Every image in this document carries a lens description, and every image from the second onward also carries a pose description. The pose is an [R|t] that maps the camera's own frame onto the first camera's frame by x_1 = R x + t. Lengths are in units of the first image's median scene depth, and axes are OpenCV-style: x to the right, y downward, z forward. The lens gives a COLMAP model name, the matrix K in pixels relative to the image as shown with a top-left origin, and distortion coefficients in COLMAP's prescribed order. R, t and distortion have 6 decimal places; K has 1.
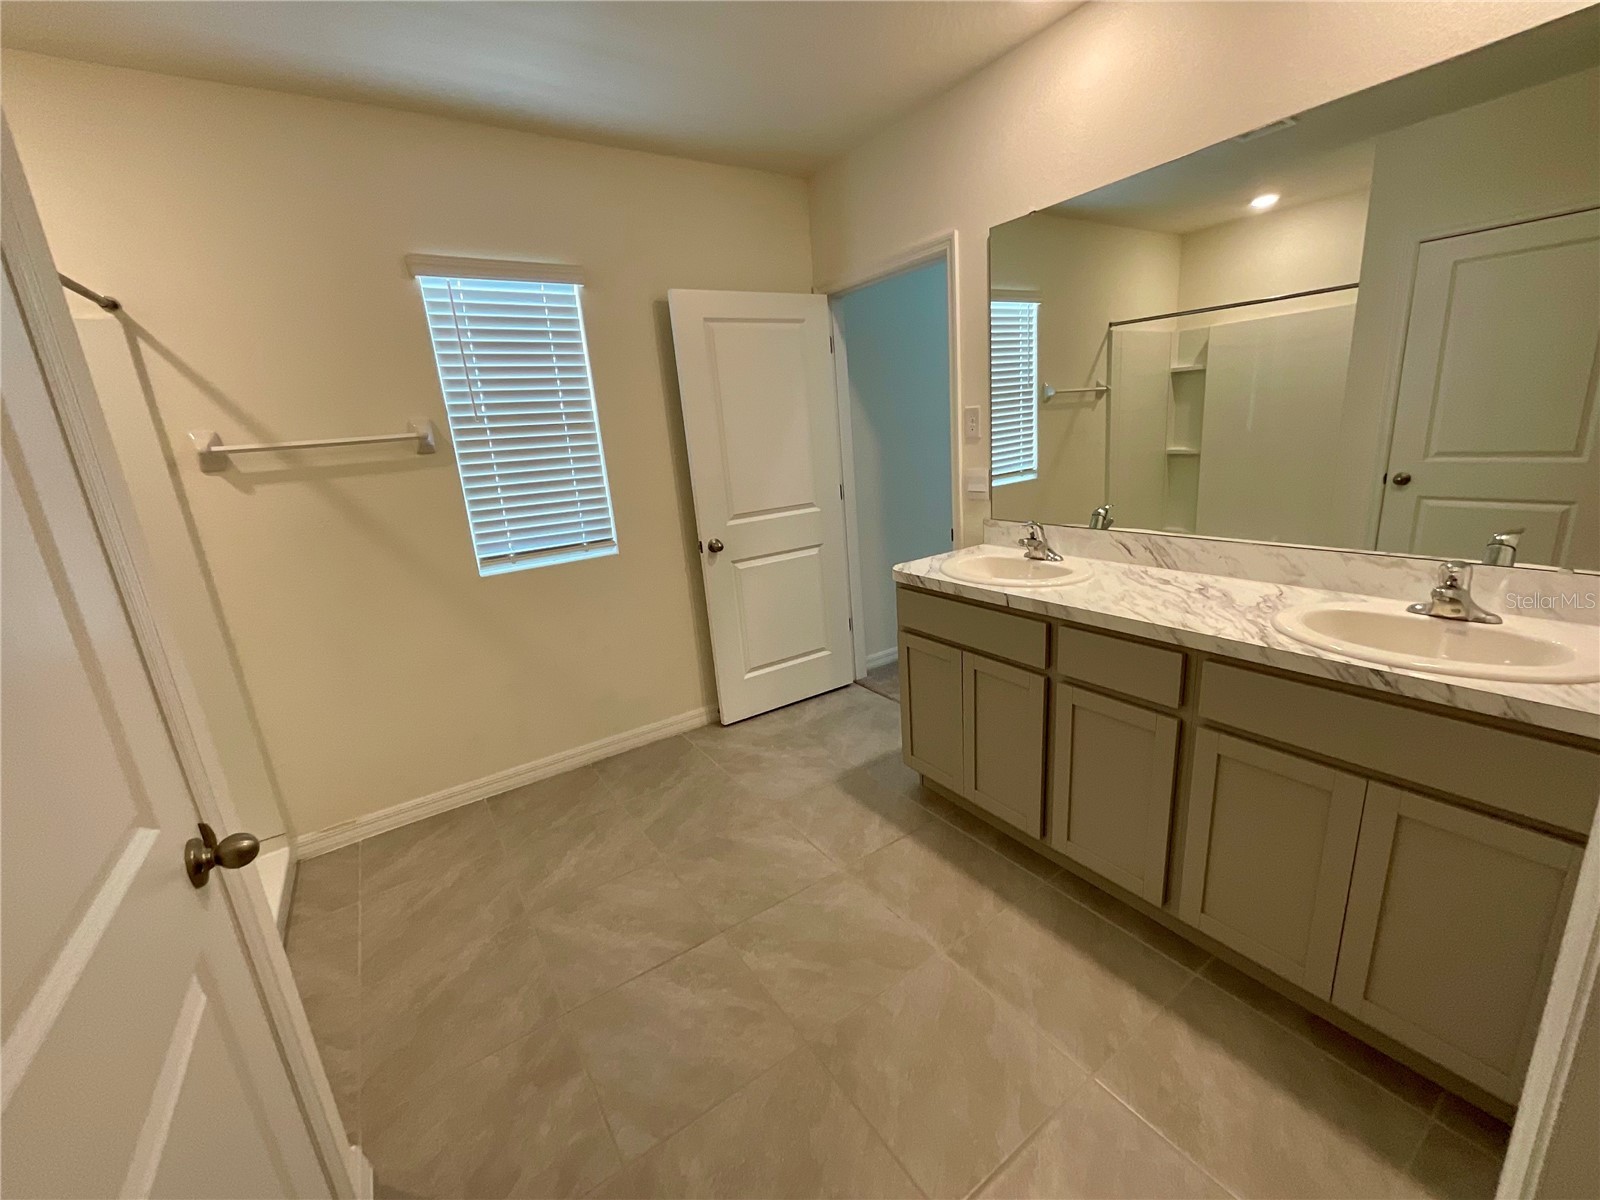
lens RADIAL K [[650.3, 0, 817.1], [0, 650.3, 600.9], [0, 0, 1]] dist [0.000505, -0.001652]
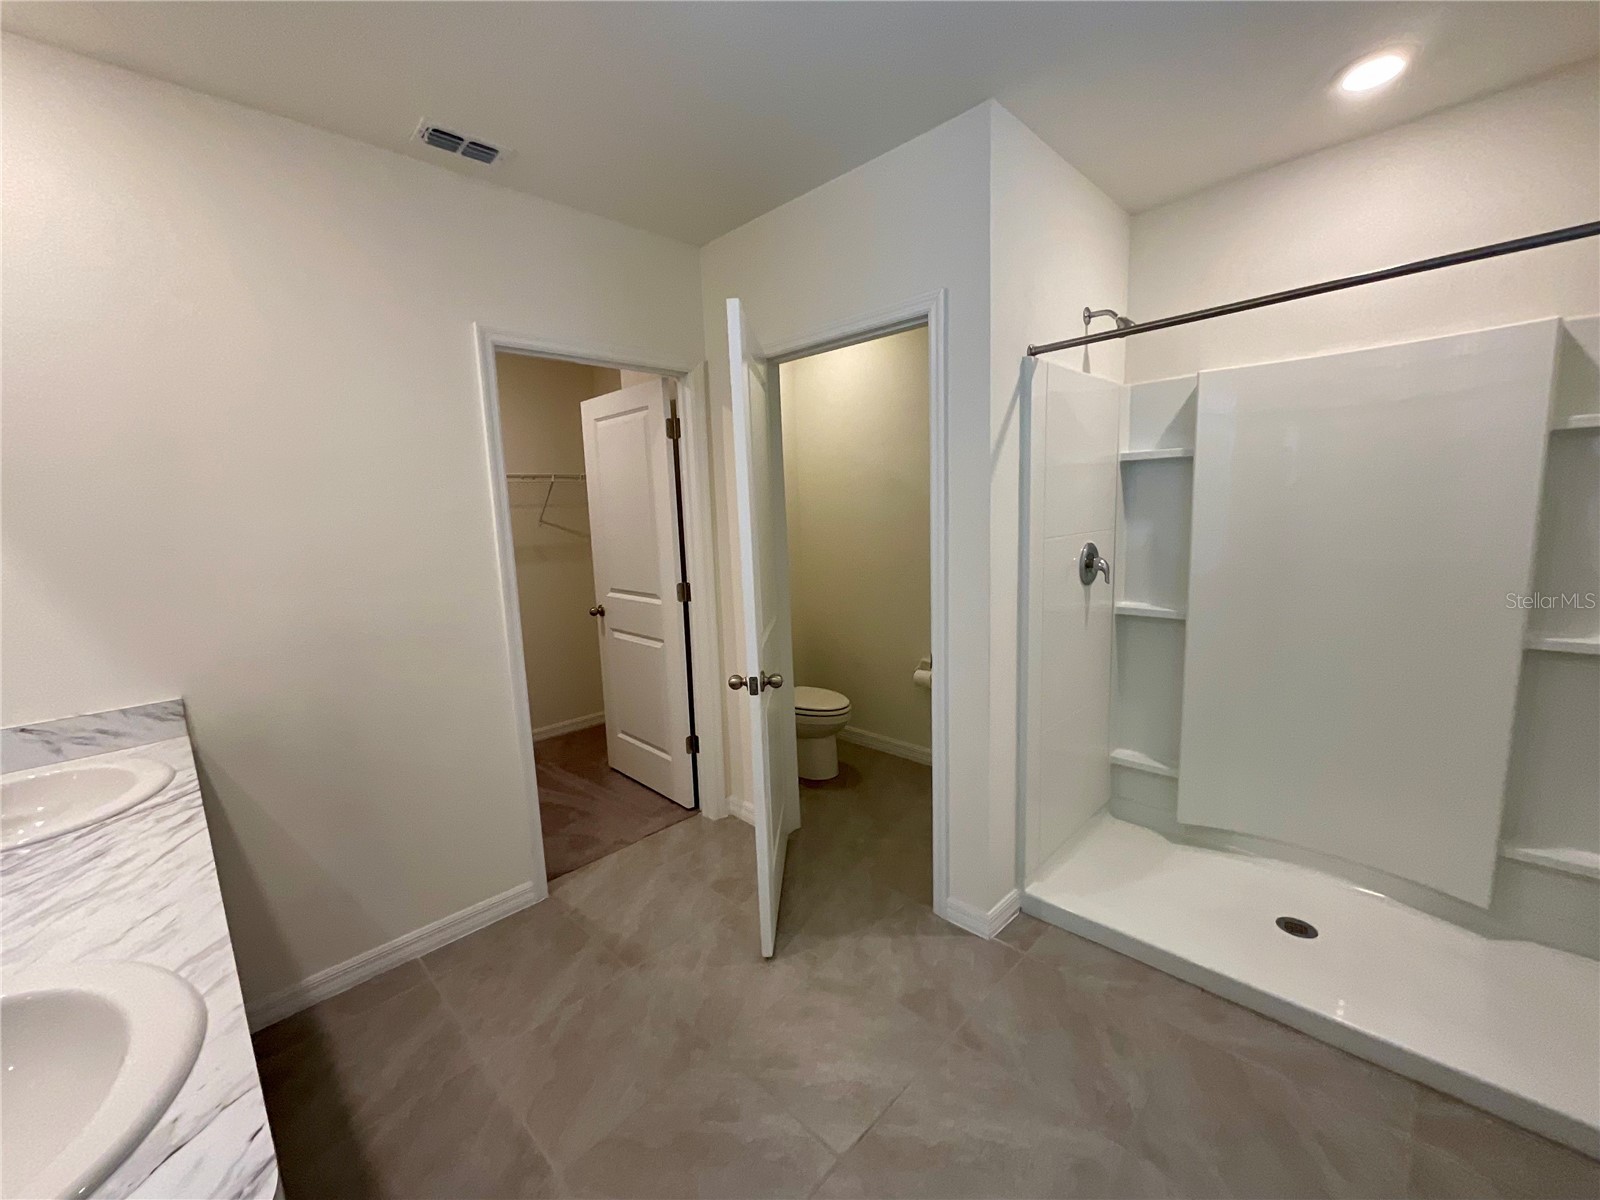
lens RADIAL K [[650.3, 0, 802.5], [0, 650.3, 597.8], [0, 0, 1]] dist [0.000505, -0.001652]
pose [[-0.977122, 0.135620, -0.163827, -0.074649], [0.060460, 0.915654, 0.397395, -0.438993], [0.203904, 0.378399, -0.902905, 1.598052]]
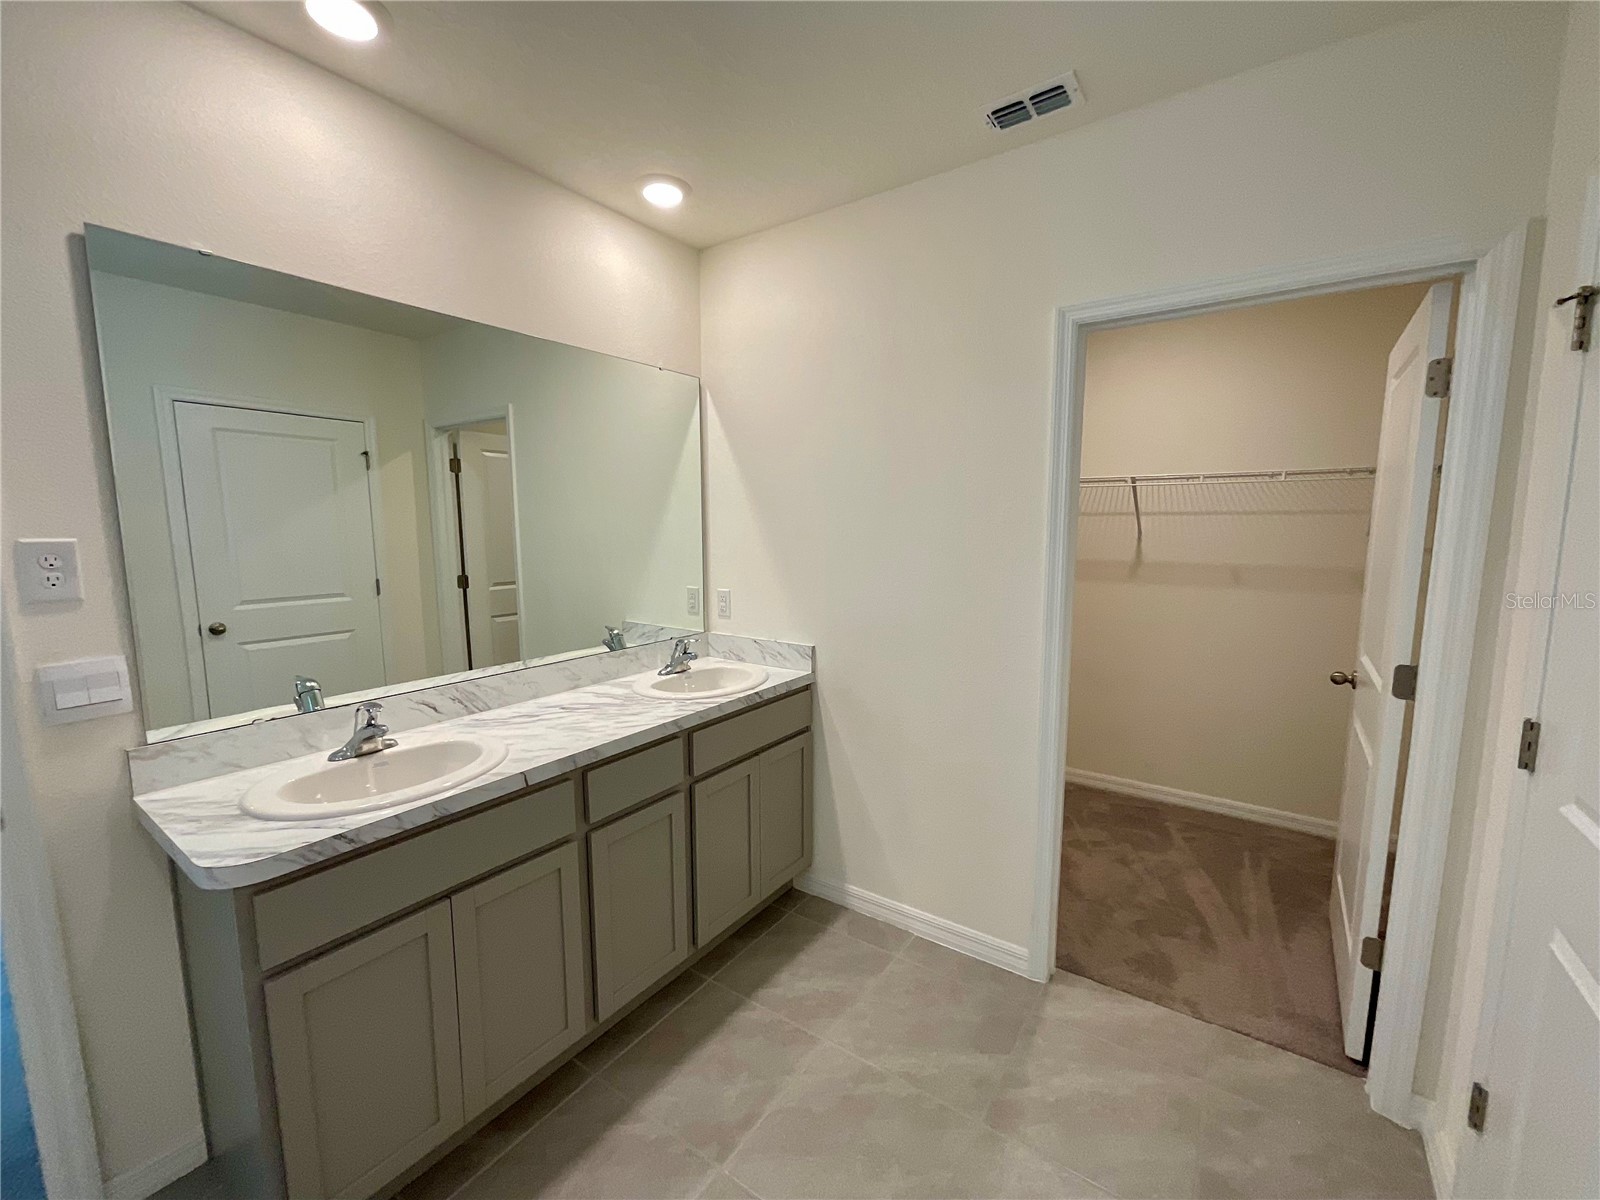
lens RADIAL K [[650.3, 0, 796.2], [0, 650.3, 597.6], [0, 0, 1]] dist [0.000505, -0.001652]
pose [[-0.344750, -0.038976, 0.937885, -0.627564], [0.267652, 0.953580, 0.138013, -0.263968], [-0.899728, 0.298606, -0.318315, 1.007077]]
